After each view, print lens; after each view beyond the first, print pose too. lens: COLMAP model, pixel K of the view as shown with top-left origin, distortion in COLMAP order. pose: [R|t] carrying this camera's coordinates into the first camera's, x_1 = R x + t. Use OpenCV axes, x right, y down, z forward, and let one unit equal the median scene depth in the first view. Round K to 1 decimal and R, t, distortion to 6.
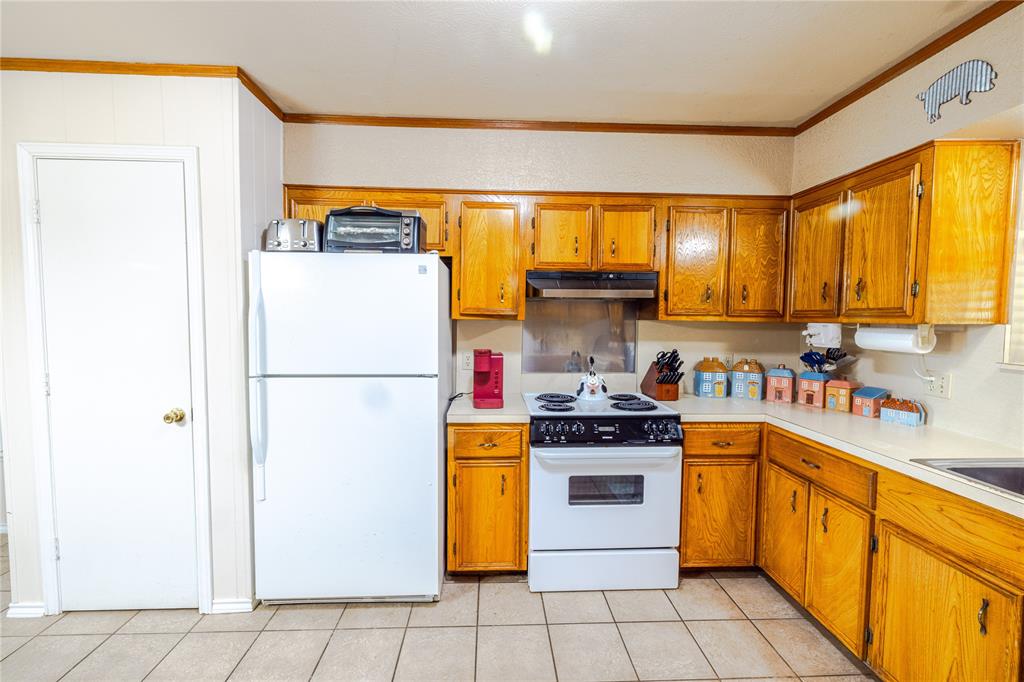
lens RADIAL K [[432.0, 0, 509.4], [0, 432.0, 340.9], [0, 0, 1]] dist [-0.002806, -0.000309]
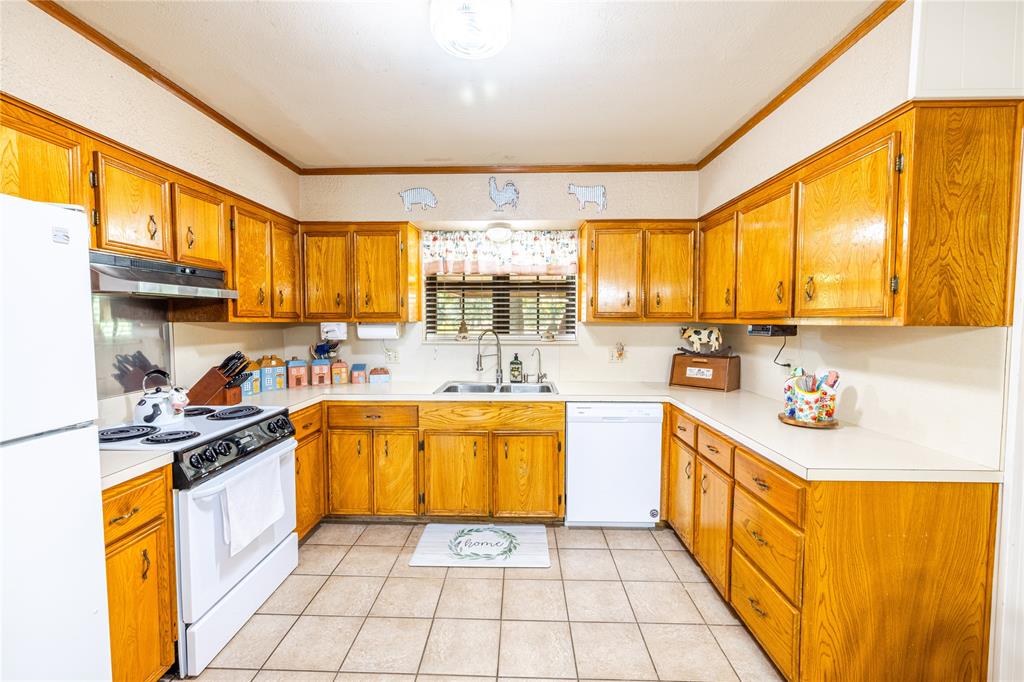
lens RADIAL K [[432.0, 0, 511.1], [0, 432.0, 339.6], [0, 0, 1]] dist [-0.002806, -0.000309]
pose [[0.057634, -0.055453, 0.996797, -0.641072], [0.055611, 0.997084, 0.052253, -0.027383], [-0.996788, 0.052421, 0.060549, 0.361119]]
